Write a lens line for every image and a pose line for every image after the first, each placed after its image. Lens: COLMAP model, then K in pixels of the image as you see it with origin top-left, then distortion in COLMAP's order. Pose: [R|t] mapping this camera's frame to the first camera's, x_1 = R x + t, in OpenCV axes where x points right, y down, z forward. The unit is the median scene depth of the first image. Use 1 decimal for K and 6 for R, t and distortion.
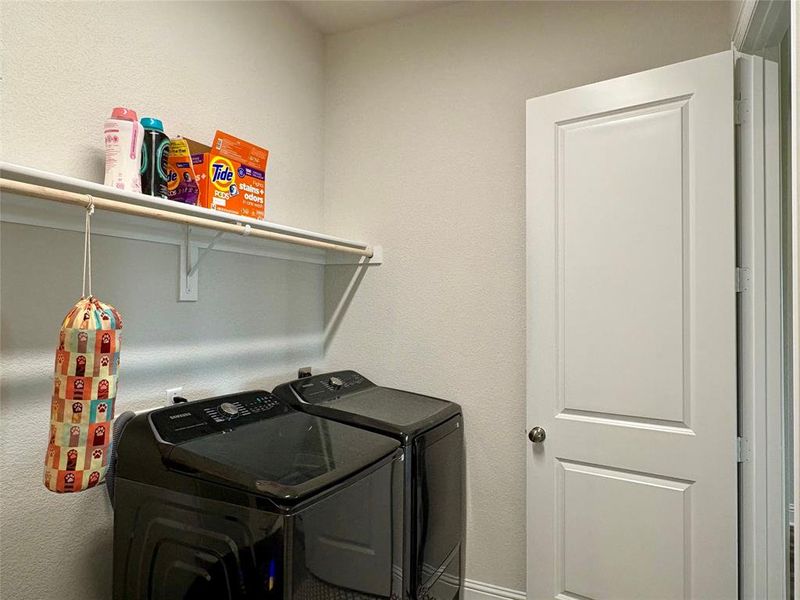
lens RADIAL K [[529.4, 0, 400.0], [0, 529.4, 300.0], [0, 0, 1]] dist [0.000356, 0.000980]
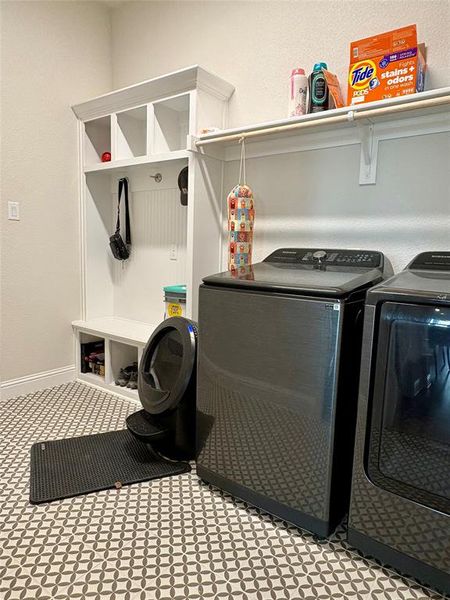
lens RADIAL K [[397.0, 0, 225.0], [0, 397.0, 300.0], [0, 0, 1]] dist [0.000356, 0.000980]
pose [[-0.195637, 0.114344, -0.973988, 0.693541], [-0.019068, 0.992548, 0.120353, 0.181469], [0.980491, 0.042117, -0.191998, 0.862374]]
